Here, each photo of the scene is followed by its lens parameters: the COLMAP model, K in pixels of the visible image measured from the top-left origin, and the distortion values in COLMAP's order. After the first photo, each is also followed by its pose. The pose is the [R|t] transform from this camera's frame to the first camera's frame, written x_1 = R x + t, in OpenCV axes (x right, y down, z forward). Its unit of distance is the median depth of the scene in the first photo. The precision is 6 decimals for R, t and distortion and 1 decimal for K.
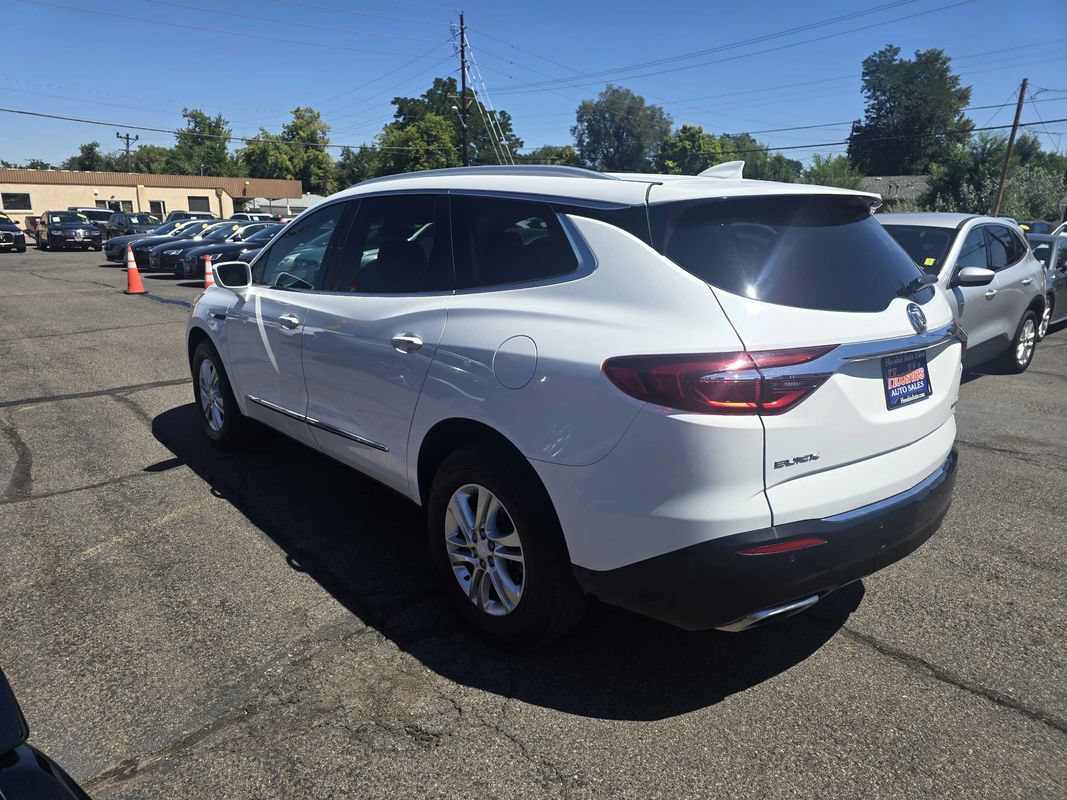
lens RADIAL K [[728.6, 0, 533.5], [0, 728.6, 400.0], [0, 0, 1]] dist [0.060441, -0.059633]
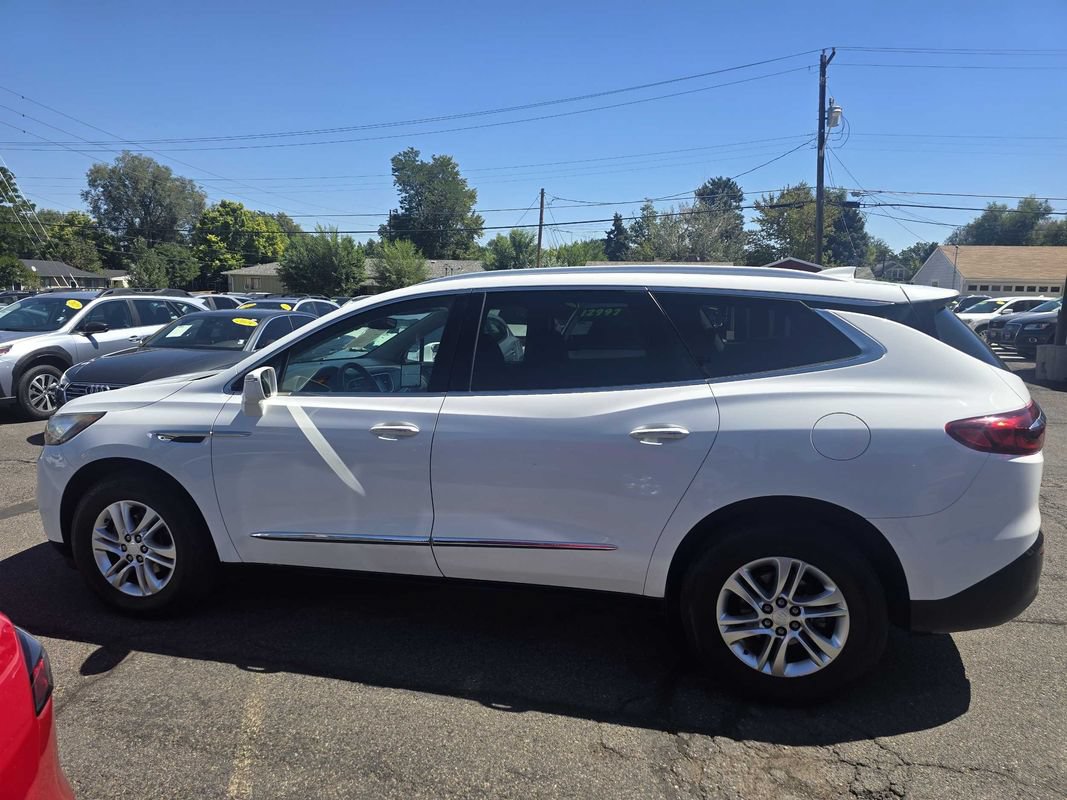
lens RADIAL K [[716.9, 0, 548.1], [0, 716.9, 401.7], [0, 0, 1]] dist [0.049746, -0.041782]
pose [[0.810003, -0.088985, 0.579635, -0.081809], [0.142836, 0.988590, -0.047837, -0.009191], [-0.568764, 0.121541, 0.813471, 0.026182]]
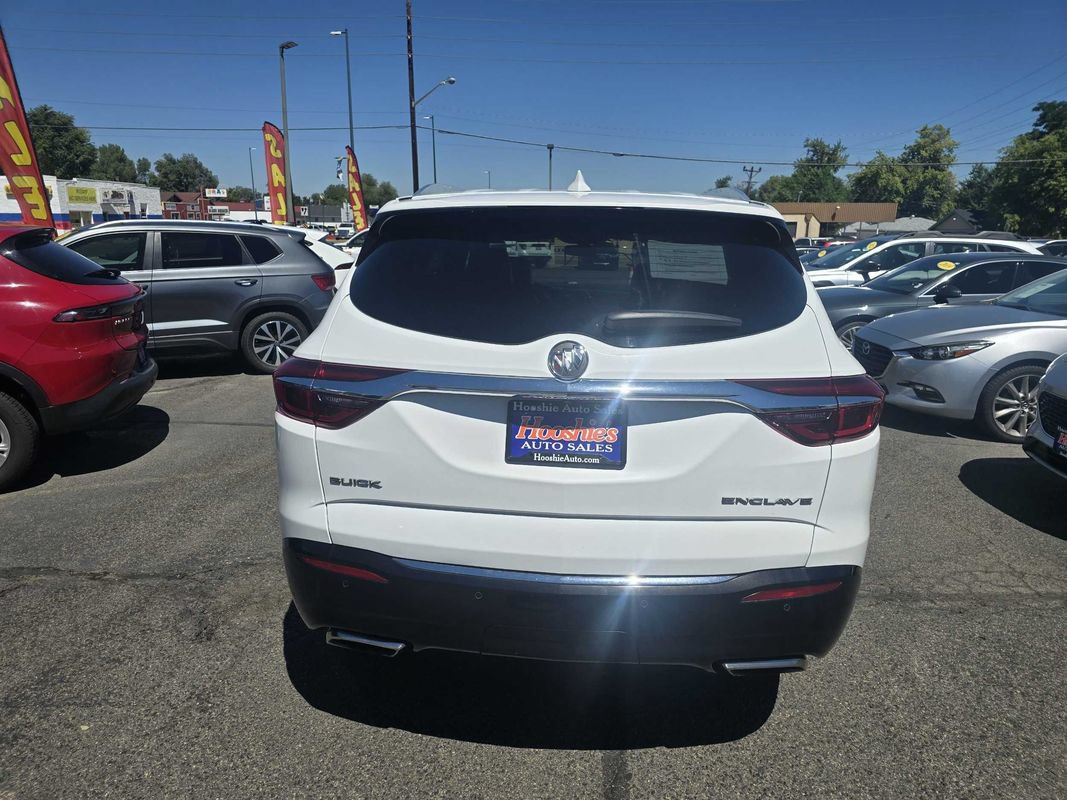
lens RADIAL K [[728.6, 0, 533.5], [0, 728.6, 400.0], [0, 0, 1]] dist [0.060441, -0.059633]
pose [[0.708167, 0.157641, -0.688221, 0.078752], [-0.179576, 0.982916, 0.040362, -0.006998], [0.682826, 0.095005, 0.724378, 0.031364]]
